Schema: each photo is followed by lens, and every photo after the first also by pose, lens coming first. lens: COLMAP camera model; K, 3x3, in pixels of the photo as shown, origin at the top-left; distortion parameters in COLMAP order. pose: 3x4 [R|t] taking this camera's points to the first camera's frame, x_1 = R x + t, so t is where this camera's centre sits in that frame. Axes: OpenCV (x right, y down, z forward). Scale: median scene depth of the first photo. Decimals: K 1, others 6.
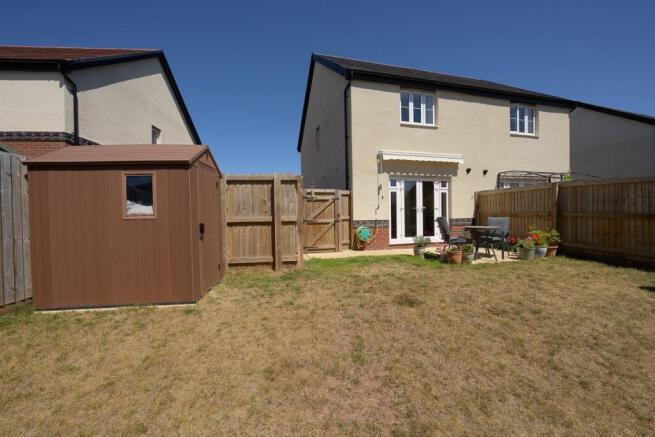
lens RADIAL K [[263.1, 0, 328.0], [0, 263.1, 220.4], [0, 0, 1]] dist [-0.002585, -0.000413]
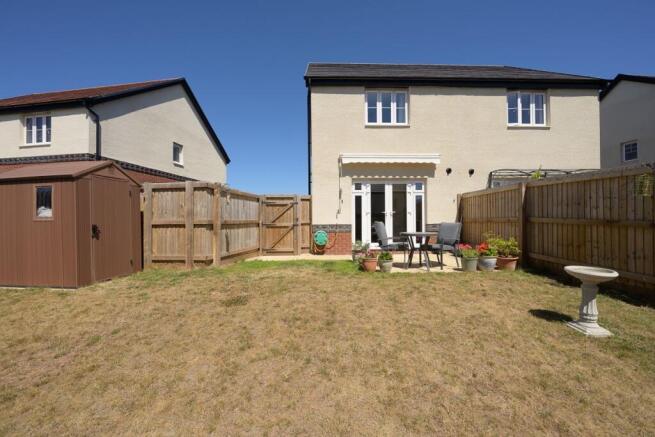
lens RADIAL K [[263.1, 0, 328.0], [0, 263.1, 220.4], [0, 0, 1]] dist [-0.002585, -0.000413]
pose [[0.971549, 0.007398, -0.236722, 0.377361], [-0.011239, 0.999826, -0.014880, -0.001069], [0.236571, 0.017117, 0.971464, 0.029269]]
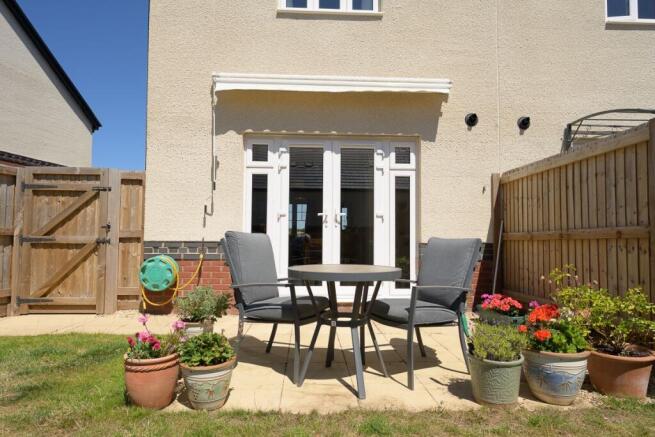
lens RADIAL K [[404.9, 0, 328.7], [0, 404.9, 220.8], [0, 0, 1]] dist [0.004599, -0.000657]
pose [[0.974105, 0.011868, -0.225784, 0.507810], [-0.025612, 0.997985, -0.058044, -0.000909], [0.224640, 0.062324, 0.972447, 0.414589]]
